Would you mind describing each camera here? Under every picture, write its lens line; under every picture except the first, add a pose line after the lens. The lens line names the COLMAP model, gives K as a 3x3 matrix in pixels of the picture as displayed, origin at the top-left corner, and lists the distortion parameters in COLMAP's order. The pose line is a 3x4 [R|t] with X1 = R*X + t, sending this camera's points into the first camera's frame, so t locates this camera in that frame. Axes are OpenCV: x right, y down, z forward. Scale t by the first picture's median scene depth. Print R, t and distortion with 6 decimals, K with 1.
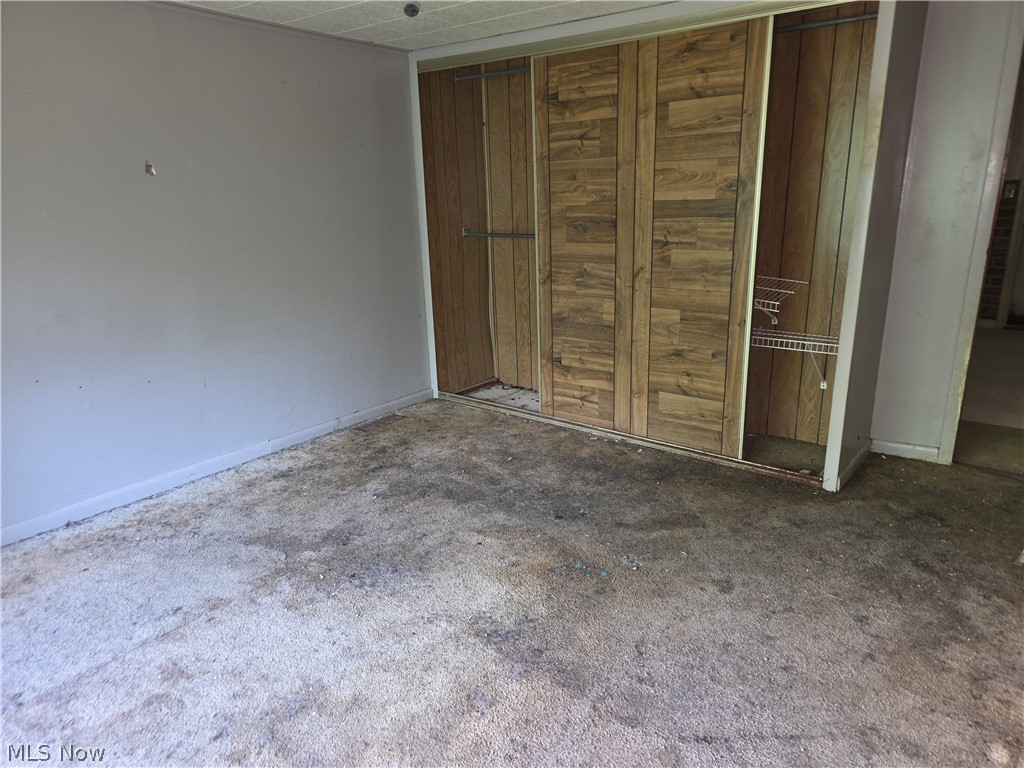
lens RADIAL K [[680.9, 0, 512.7], [0, 680.9, 383.5], [0, 0, 1]] dist [0.041023, -0.028617]
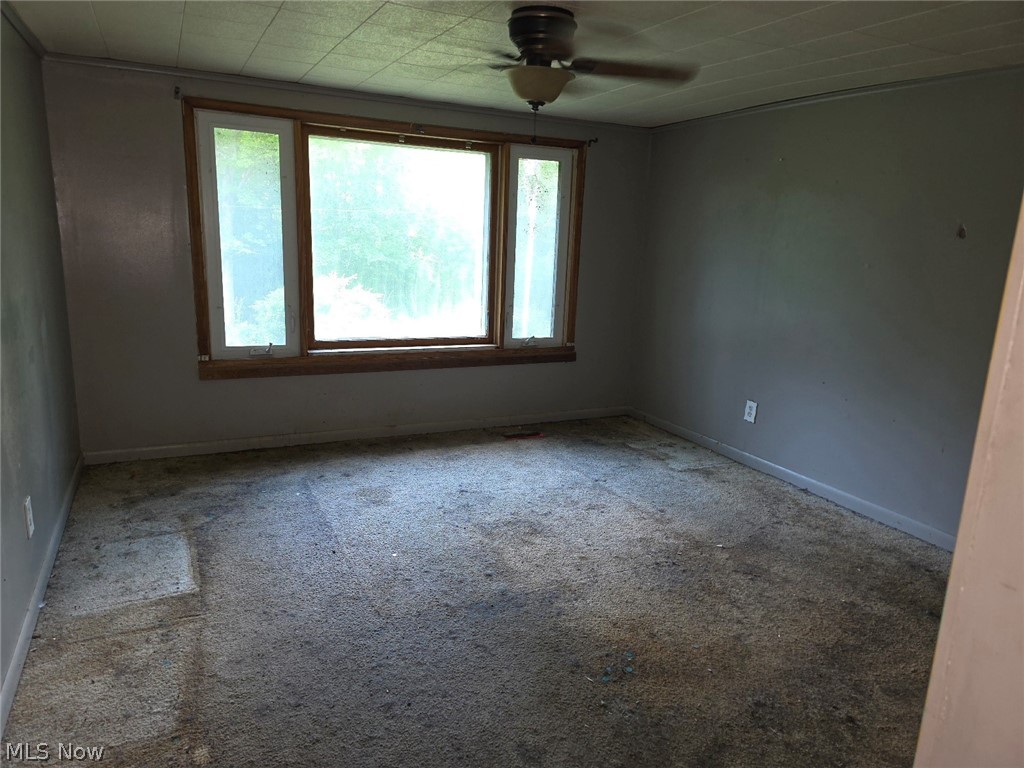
lens RADIAL K [[680.9, 0, 508.9], [0, 680.9, 381.3], [0, 0, 1]] dist [0.041023, -0.028617]
pose [[-0.436532, 0.198008, -0.877629, 0.805129], [-0.277918, 0.898095, 0.340861, -0.305792], [0.855688, 0.392705, -0.337017, 0.932978]]
